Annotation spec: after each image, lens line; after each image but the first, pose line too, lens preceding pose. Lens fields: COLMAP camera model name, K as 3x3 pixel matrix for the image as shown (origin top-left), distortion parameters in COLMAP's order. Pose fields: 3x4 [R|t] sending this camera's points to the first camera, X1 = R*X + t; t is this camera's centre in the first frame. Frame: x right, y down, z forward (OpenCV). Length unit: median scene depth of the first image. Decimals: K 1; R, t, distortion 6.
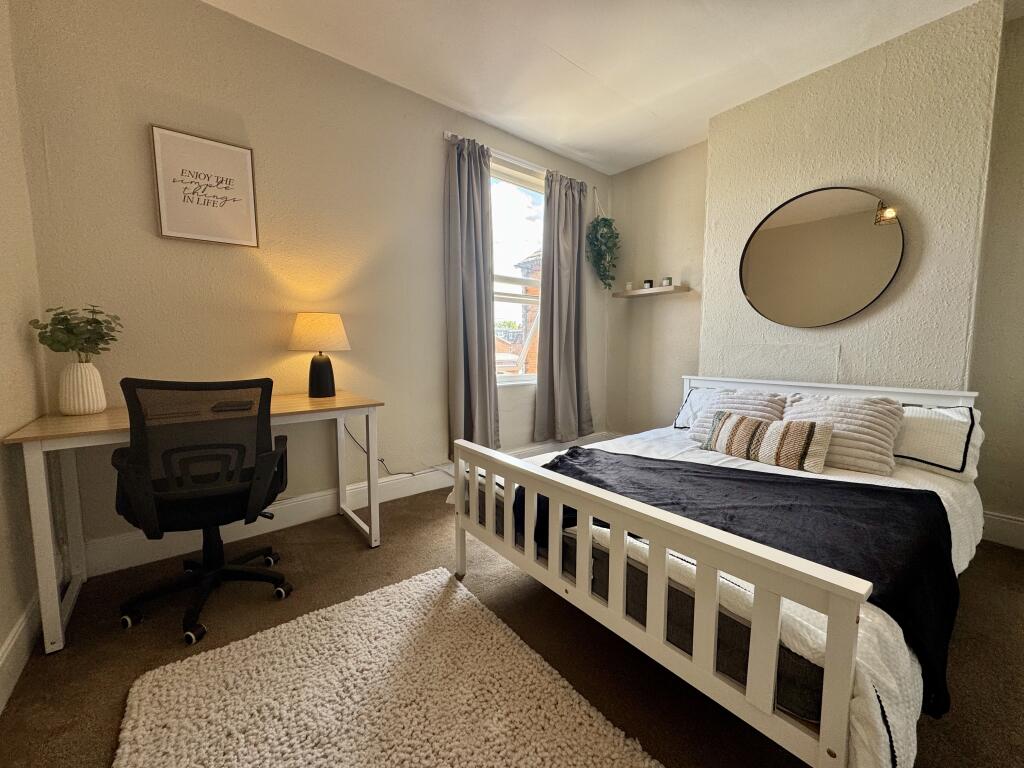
lens RADIAL K [[410.5, 0, 512.0], [0, 410.5, 384.0], [0, 0, 1]] dist [0.000423, 0.000370]
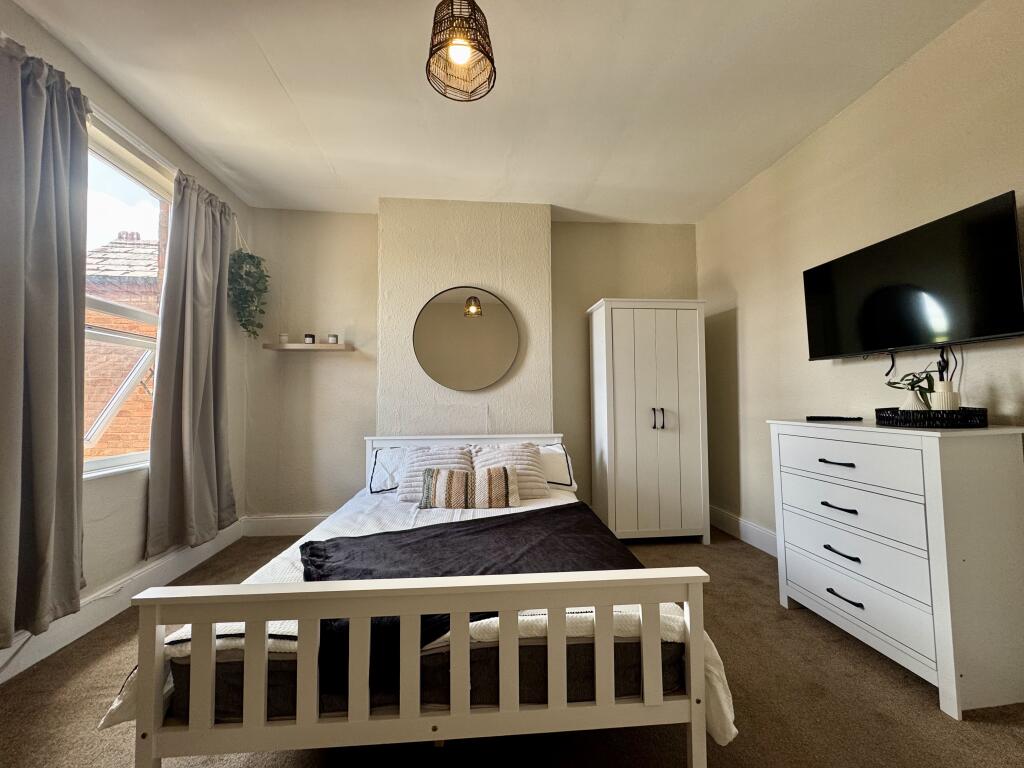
lens RADIAL K [[410.5, 0, 512.0], [0, 410.5, 384.0], [0, 0, 1]] dist [0.000423, 0.000370]
pose [[0.549373, 0.027601, 0.835121, -0.259561], [0.083301, 0.992666, -0.087606, -0.038883], [-0.831415, 0.117695, 0.543045, 0.209433]]
